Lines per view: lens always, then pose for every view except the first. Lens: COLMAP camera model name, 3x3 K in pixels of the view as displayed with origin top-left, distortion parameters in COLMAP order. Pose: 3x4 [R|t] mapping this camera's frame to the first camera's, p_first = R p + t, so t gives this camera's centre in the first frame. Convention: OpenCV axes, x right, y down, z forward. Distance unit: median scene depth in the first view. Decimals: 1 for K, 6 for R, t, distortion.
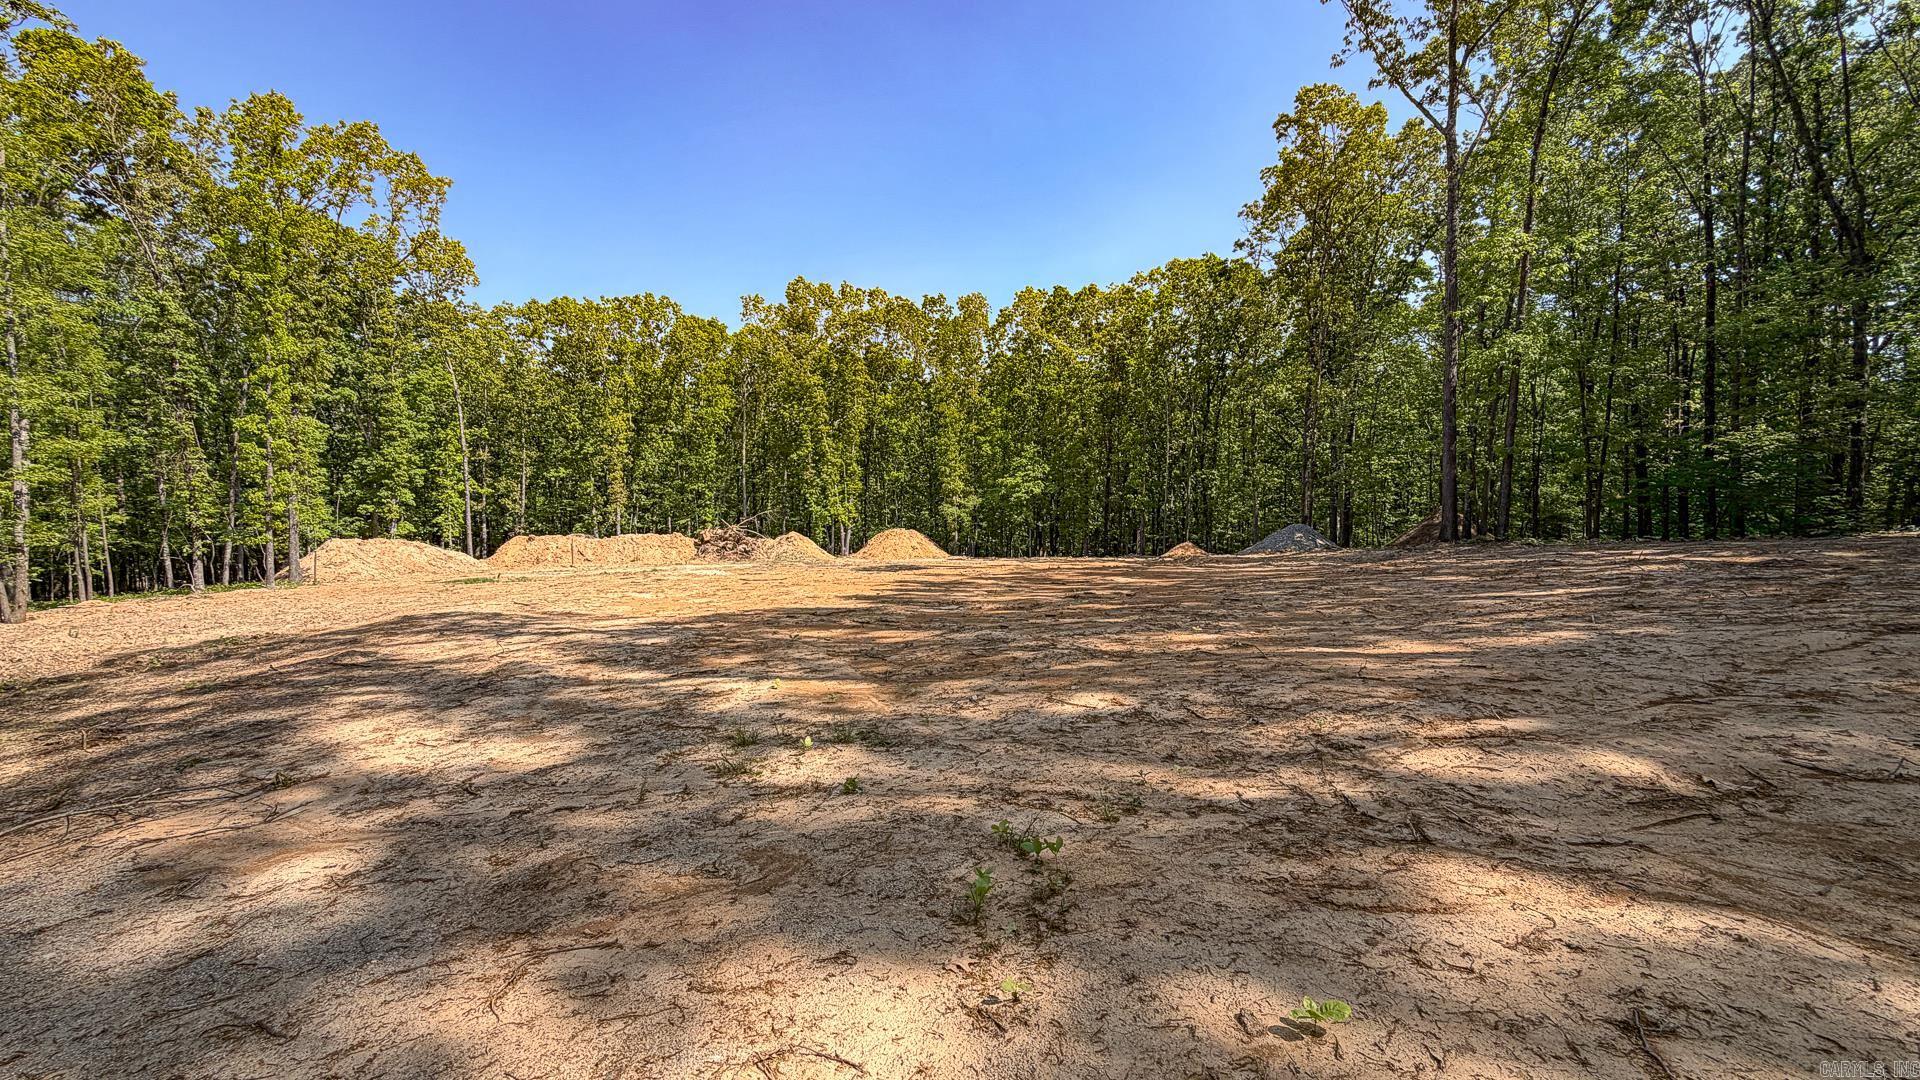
lens RADIAL K [[810.4, 0, 960.0], [0, 810.4, 540.0], [0, 0, 1]] dist [0.002972, 0.000128]
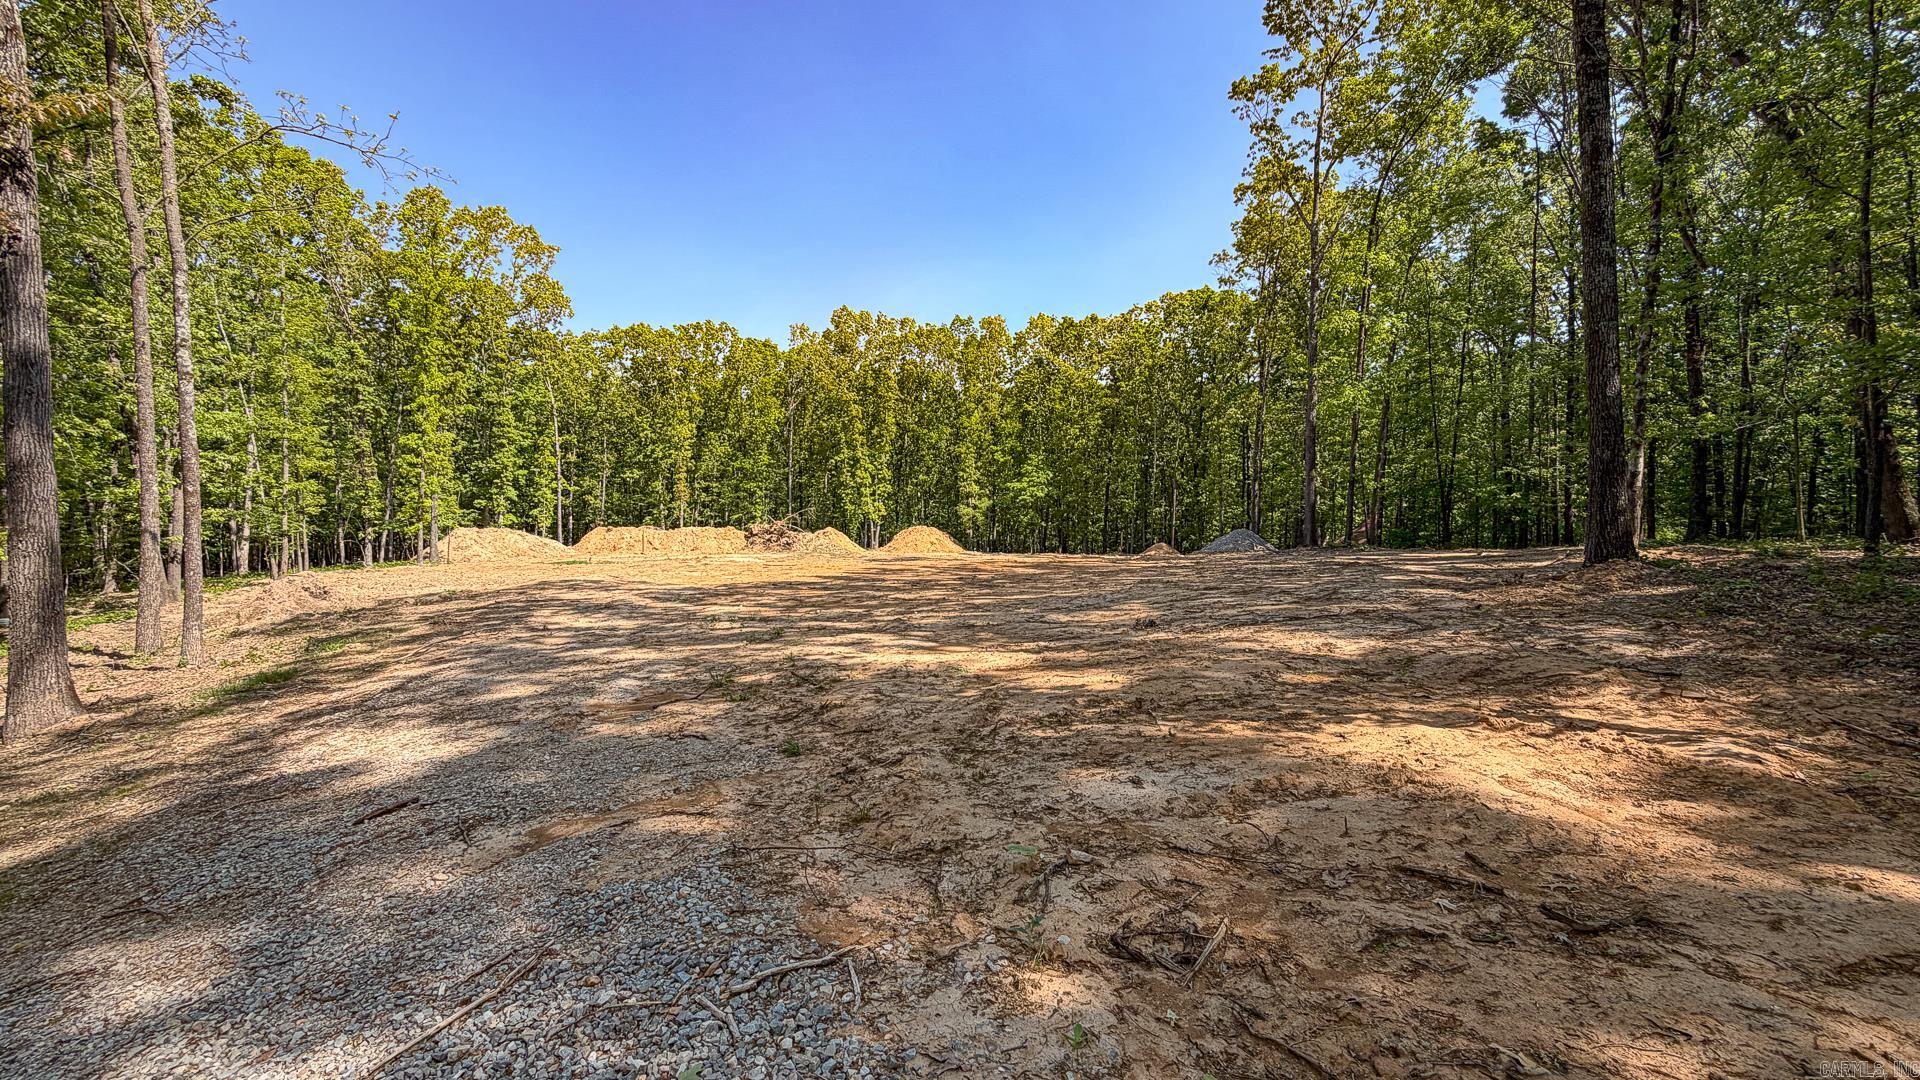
lens RADIAL K [[794.1, 0, 962.2], [0, 794.1, 508.8], [0, 0, 1]] dist [-0.000929, 0.000244]
pose [[0.997967, 0.015725, -0.061770, 0.053011], [-0.017792, 0.999295, -0.033060, -0.002453], [0.061206, 0.034092, 0.997543, -0.117171]]
